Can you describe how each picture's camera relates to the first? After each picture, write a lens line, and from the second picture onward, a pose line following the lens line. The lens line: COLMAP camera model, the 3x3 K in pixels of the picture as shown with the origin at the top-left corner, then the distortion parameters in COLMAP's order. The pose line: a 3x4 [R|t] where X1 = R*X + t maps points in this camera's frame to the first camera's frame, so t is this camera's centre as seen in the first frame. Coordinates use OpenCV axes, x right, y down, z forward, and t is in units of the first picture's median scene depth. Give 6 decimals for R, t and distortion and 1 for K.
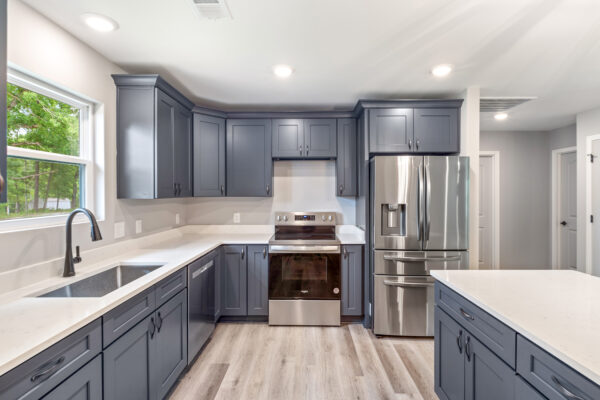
lens RADIAL K [[293.8, 0, 302.3], [0, 293.8, 197.1], [0, 0, 1]] dist [0.000748, 0.000040]
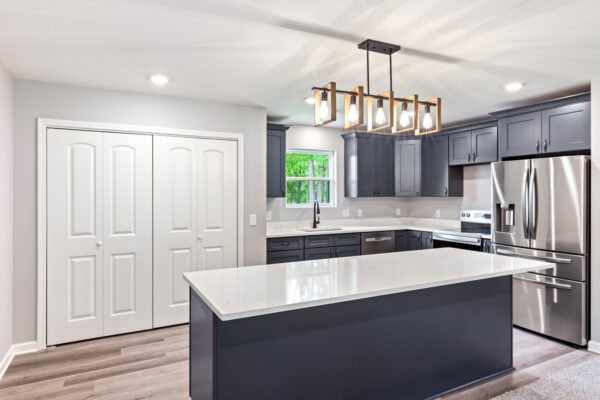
lens RADIAL K [[365.4, 0, 299.3], [0, 365.4, 196.1], [0, 0, 1]] dist [0.022004, 0.001050]
pose [[0.474708, 0.007714, -0.880109, 1.064754], [-0.009303, 0.999950, 0.003746, -0.004077], [0.880094, 0.006409, 0.474756, -0.323531]]
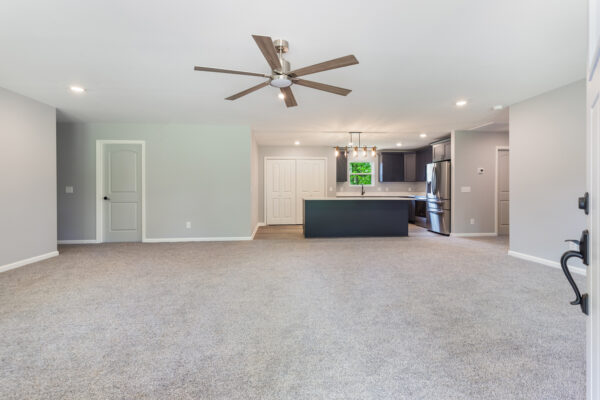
lens RADIAL K [[280.3, 0, 300.3], [0, 280.3, 195.3], [0, 0, 1]] dist [0.001007, 0.000018]
pose [[0.093684, 0.017290, -0.995452, 2.573501], [-0.011814, 0.999798, 0.016253, 0.115725], [0.995532, 0.010237, 0.093869, -0.389609]]
